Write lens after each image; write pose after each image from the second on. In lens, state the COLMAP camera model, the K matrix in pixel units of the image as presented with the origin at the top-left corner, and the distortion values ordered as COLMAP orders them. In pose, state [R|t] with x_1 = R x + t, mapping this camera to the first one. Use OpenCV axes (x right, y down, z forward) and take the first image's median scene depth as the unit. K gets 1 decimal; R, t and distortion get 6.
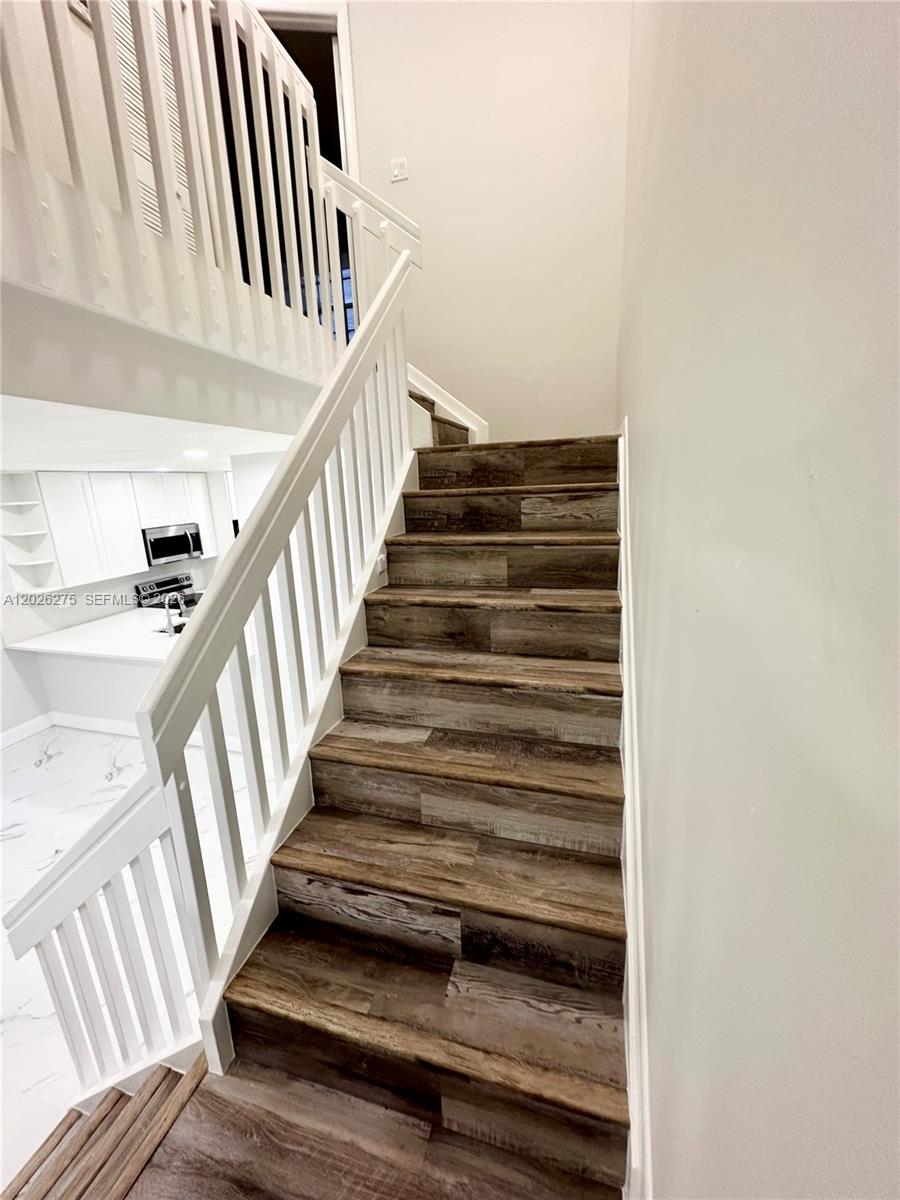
lens RADIAL K [[477.3, 0, 452.8], [0, 477.3, 598.5], [0, 0, 1]] dist [0.001360, 0.000060]
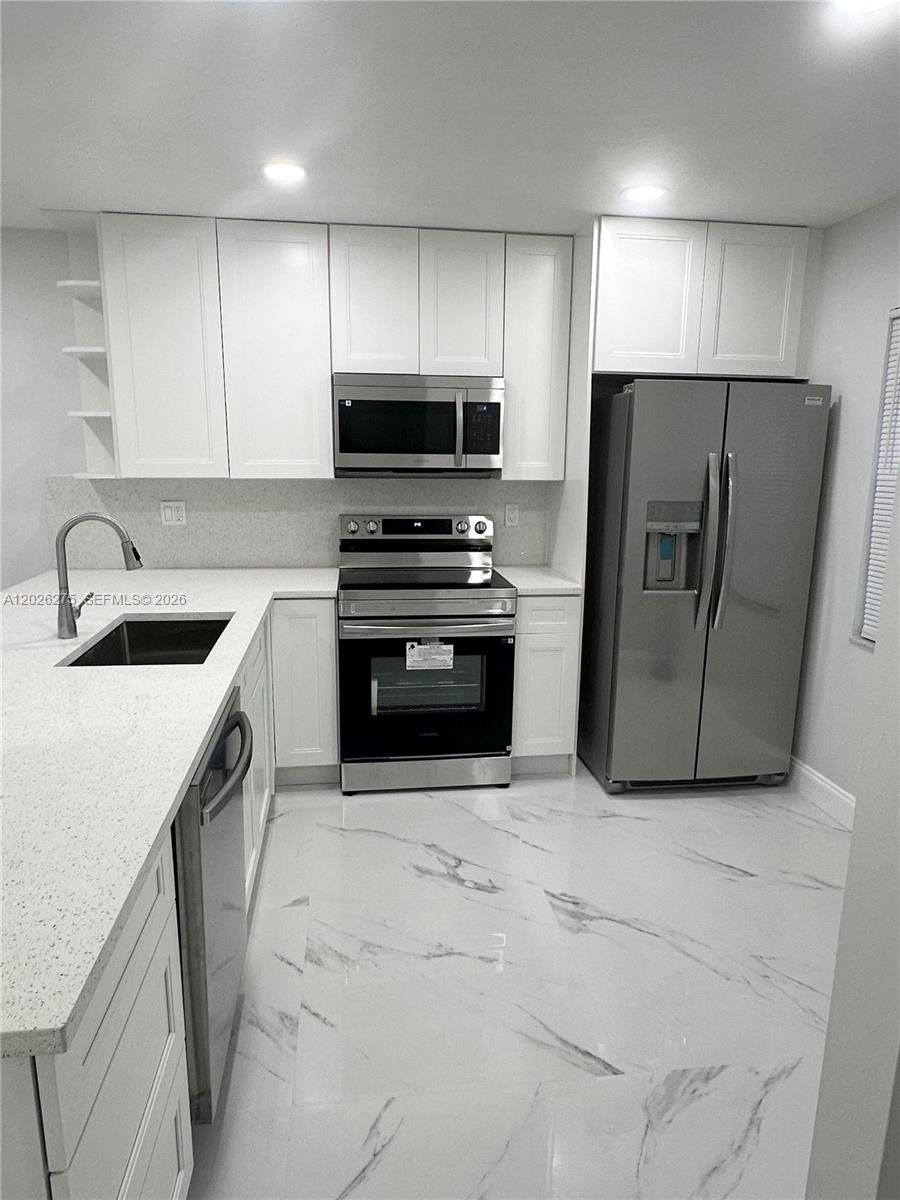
lens RADIAL K [[757.9, 0, 448.7], [0, 757.9, 602.9], [0, 0, 1]] dist [-0.004014, -0.003825]
pose [[0.397756, 0.223902, -0.889752, -0.011792], [-0.245212, 0.960432, 0.132068, -0.072679], [0.884116, 0.165647, 0.436921, 0.900241]]
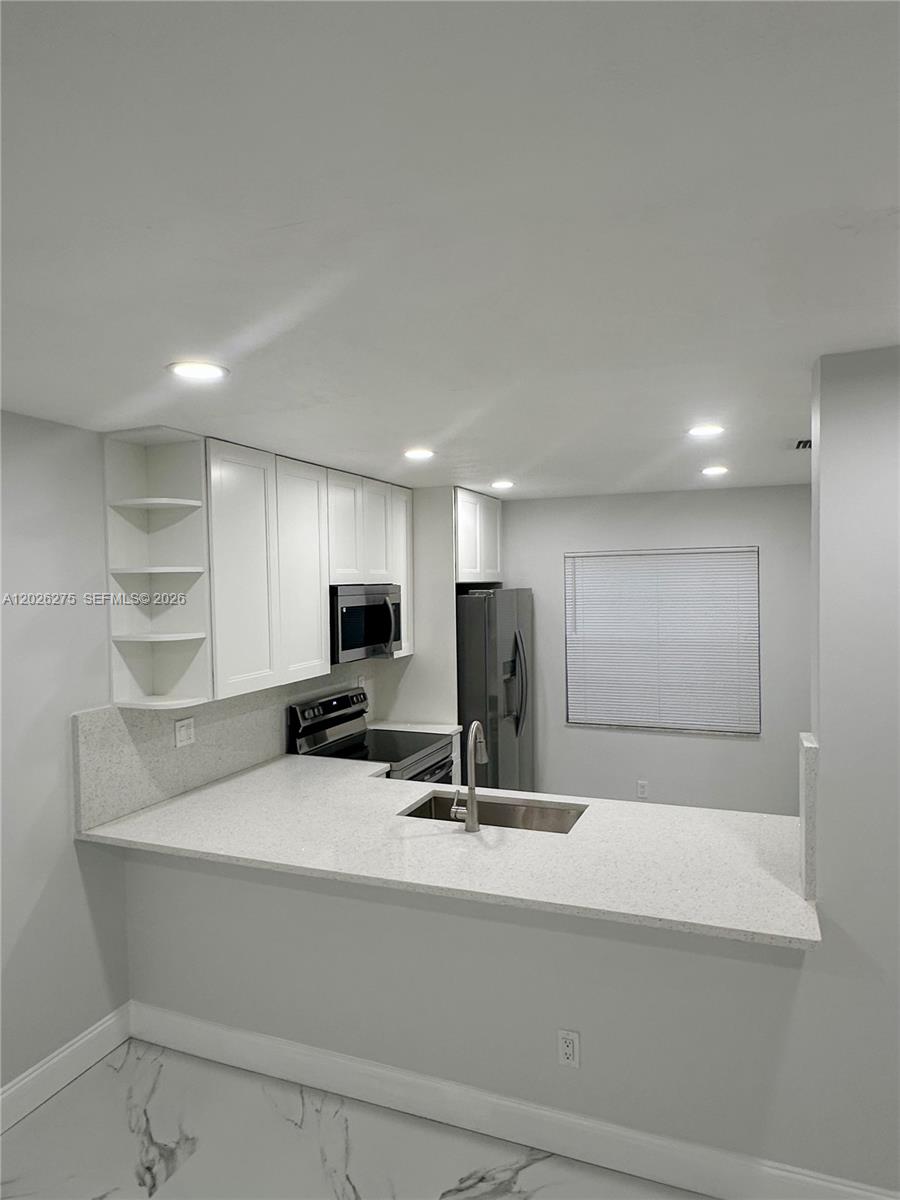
lens RADIAL K [[757.9, 0, 446.6], [0, 757.9, 600.4], [0, 0, 1]] dist [-0.004014, -0.003825]
pose [[0.993724, 0.025661, -0.108874, -0.489171], [-0.048224, 0.976512, -0.209996, 0.022521], [0.100928, 0.213929, 0.971621, 0.309838]]
